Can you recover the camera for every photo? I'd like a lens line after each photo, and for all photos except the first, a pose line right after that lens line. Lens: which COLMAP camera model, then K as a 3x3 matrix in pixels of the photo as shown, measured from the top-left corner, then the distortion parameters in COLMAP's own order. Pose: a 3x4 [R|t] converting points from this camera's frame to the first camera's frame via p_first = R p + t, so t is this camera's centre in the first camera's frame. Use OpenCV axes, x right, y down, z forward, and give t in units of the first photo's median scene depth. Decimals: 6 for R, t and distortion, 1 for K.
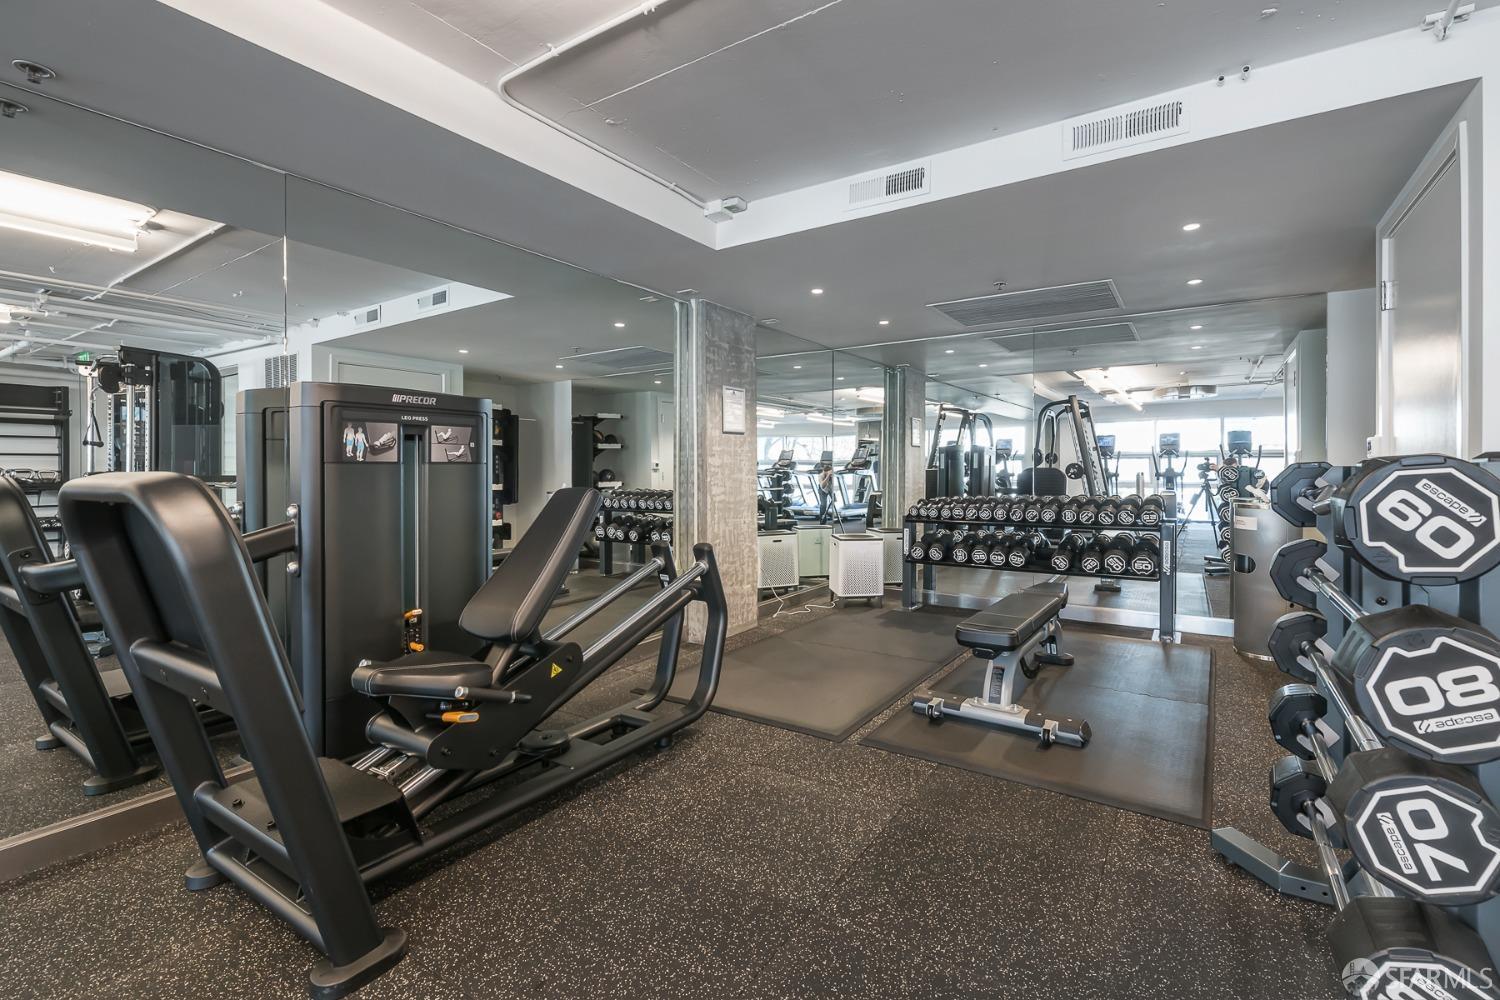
lens RADIAL K [[595.1, 0, 752.4], [0, 595.1, 469.0], [0, 0, 1]] dist [-0.001978, -0.000133]
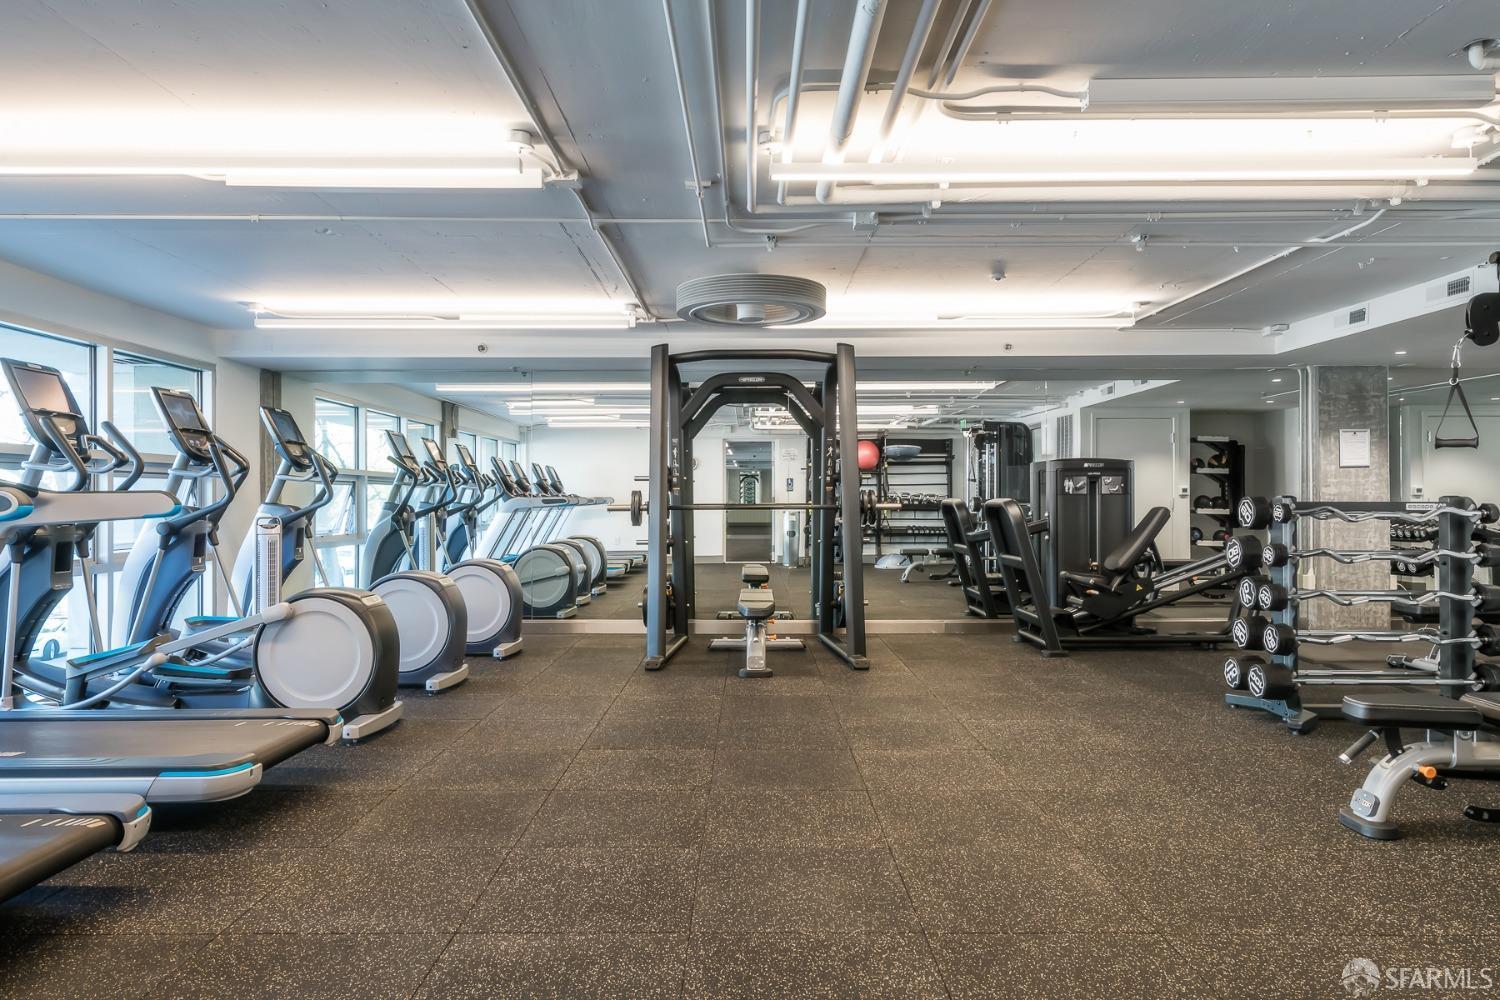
lens RADIAL K [[896.8, 0, 750.0], [0, 896.8, 500.0], [0, 0, 1]] dist [0.000719, 0.000571]
pose [[0.499608, 0.006710, -0.866226, 0.998392], [0.002551, 0.999954, 0.009218, -0.014123], [0.866248, -0.006815, 0.499568, -1.046203]]
